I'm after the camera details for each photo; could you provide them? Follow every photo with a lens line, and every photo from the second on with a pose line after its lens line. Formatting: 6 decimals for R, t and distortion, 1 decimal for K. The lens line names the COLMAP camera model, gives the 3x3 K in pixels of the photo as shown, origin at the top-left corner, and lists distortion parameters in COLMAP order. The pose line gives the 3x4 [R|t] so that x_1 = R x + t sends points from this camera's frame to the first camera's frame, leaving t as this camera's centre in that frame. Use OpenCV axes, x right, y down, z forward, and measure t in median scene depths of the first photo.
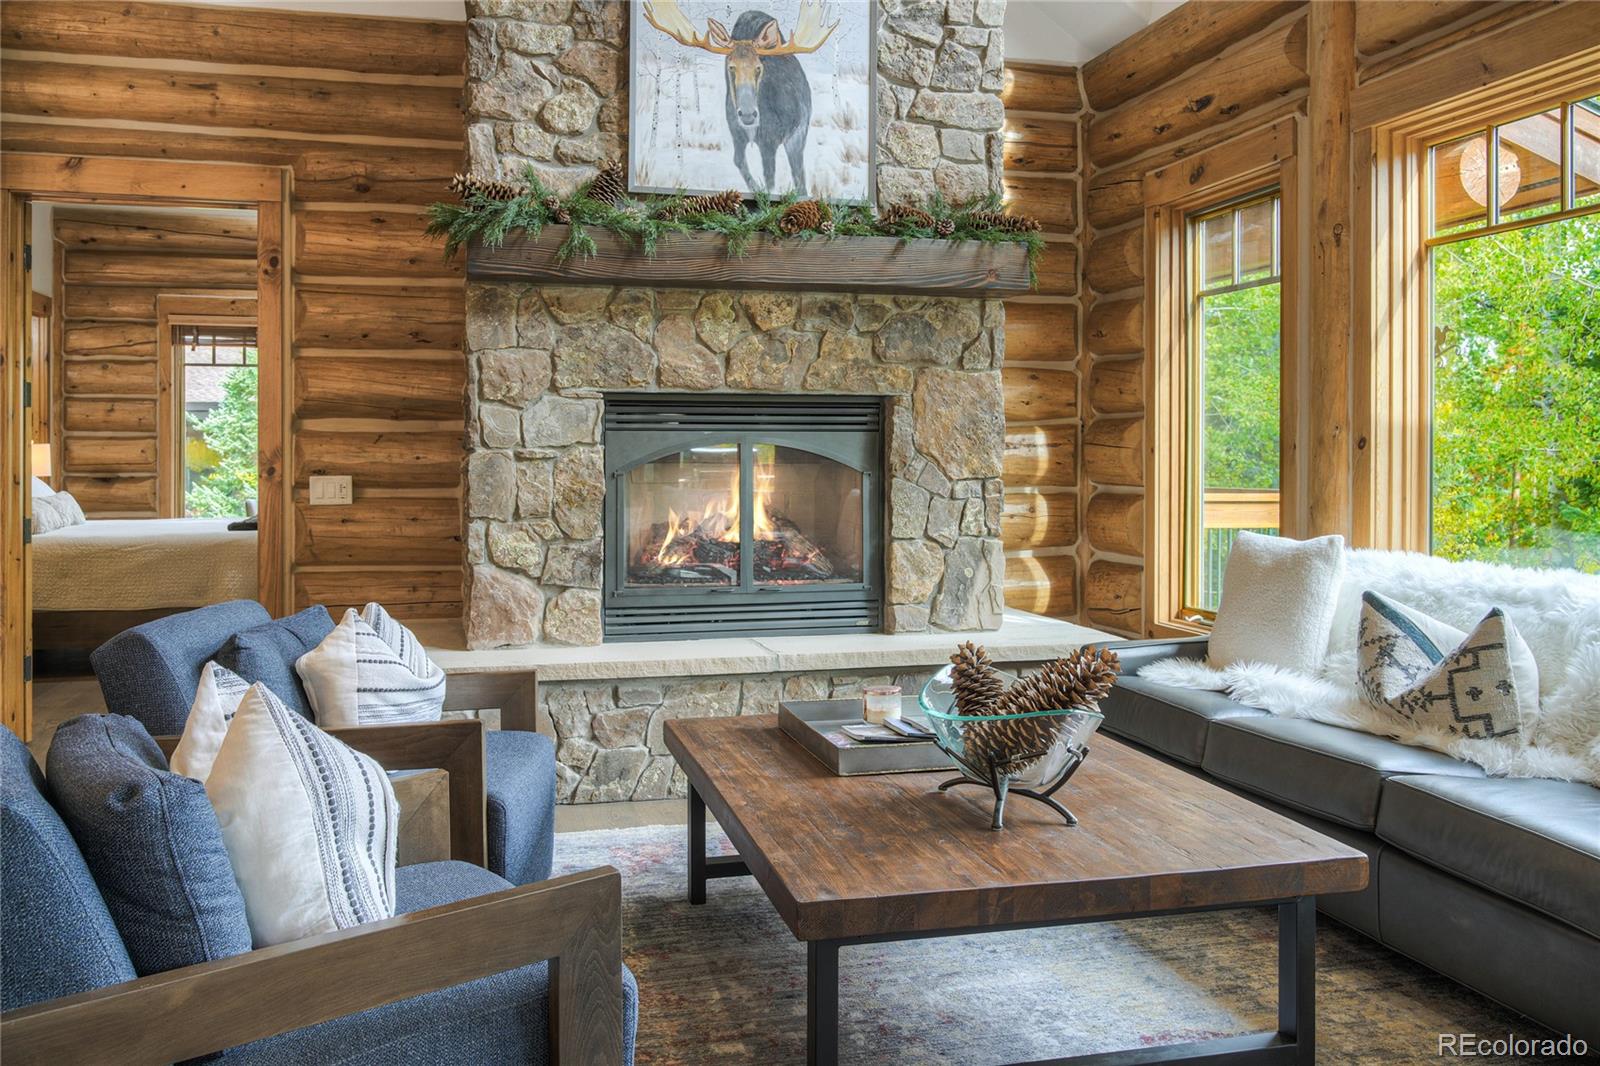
lens RADIAL K [[1315.2, 0, 797.0], [0, 1315.2, 436.7], [0, 0, 1]] dist [-0.017709, 0.000595]
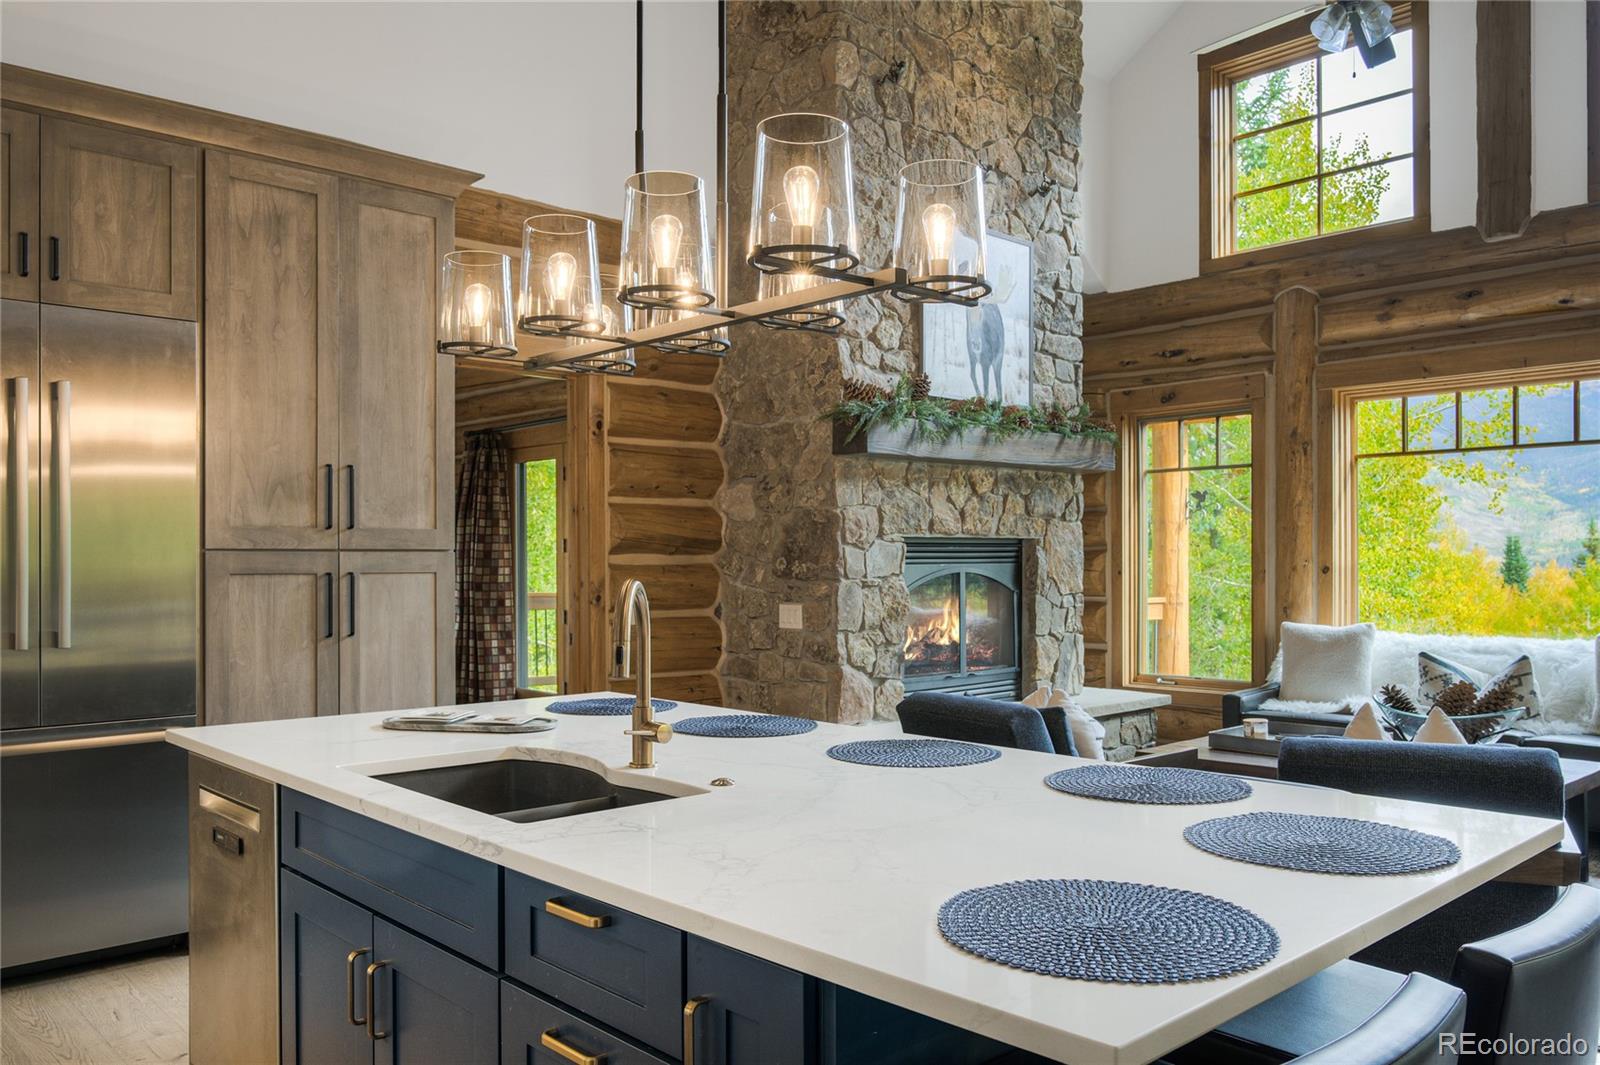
lens RADIAL K [[1224.4, 0, 800.5], [0, 1224.4, 545.4], [0, 0, 1]] dist [0.010421, 0.001964]
pose [[0.877021, -0.000312, 0.480452, -0.856918], [0.000737, 0.999999, -0.000695, -0.024185], [-0.480452, 0.000963, 0.877020, -0.082076]]
